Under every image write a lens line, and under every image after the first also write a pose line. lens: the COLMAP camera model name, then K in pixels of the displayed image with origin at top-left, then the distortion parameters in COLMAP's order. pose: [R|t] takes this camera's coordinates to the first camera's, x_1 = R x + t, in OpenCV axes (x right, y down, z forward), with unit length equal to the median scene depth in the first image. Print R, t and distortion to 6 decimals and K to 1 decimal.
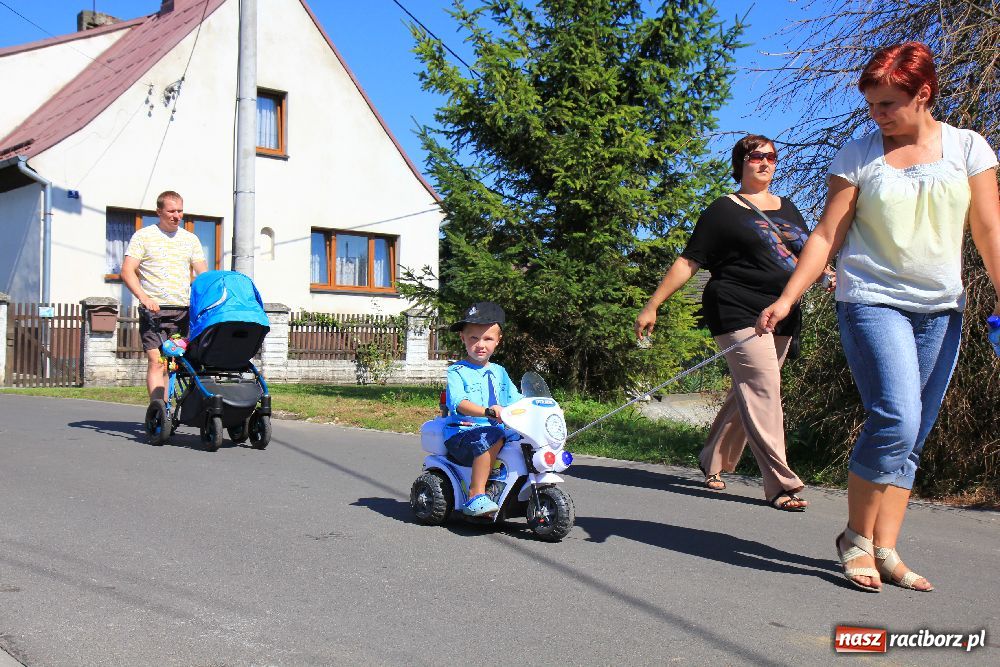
lens RADIAL K [[1098.3, 0, 499.2], [0, 1098.3, 335.7], [0, 0, 1]] dist [0.006689, 0.250685]
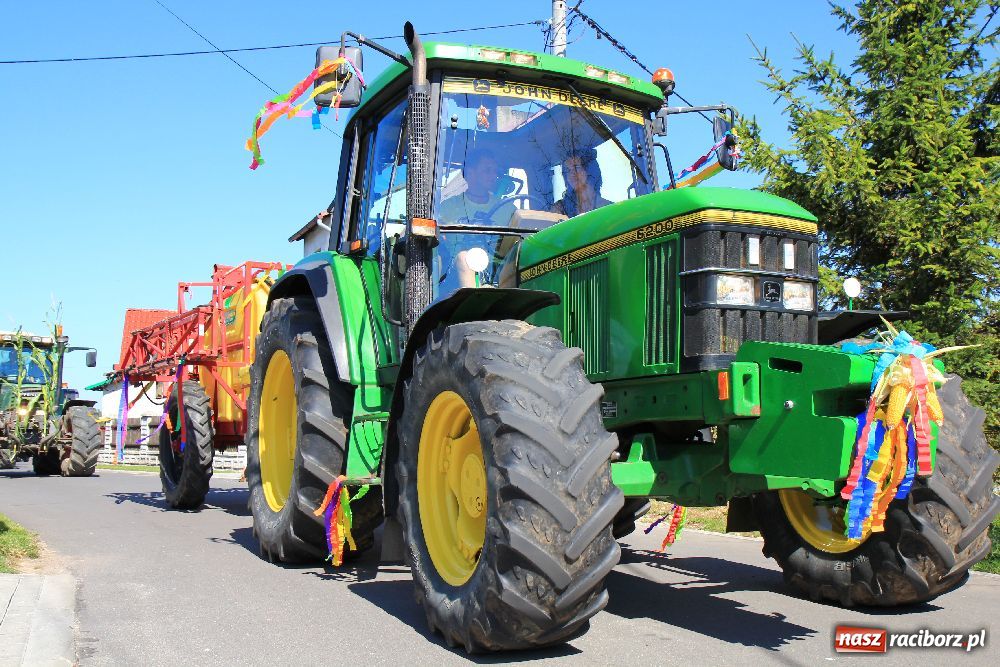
lens RADIAL K [[964.0, 0, 500.0], [0, 964.0, 333.5], [0, 0, 1]] dist [-0.033097, 0.204348]
pose [[0.956610, -0.060577, -0.285004, -0.039271], [0.034185, 0.994728, -0.096685, -0.004097], [0.289358, 0.082747, 0.953638, 0.145123]]
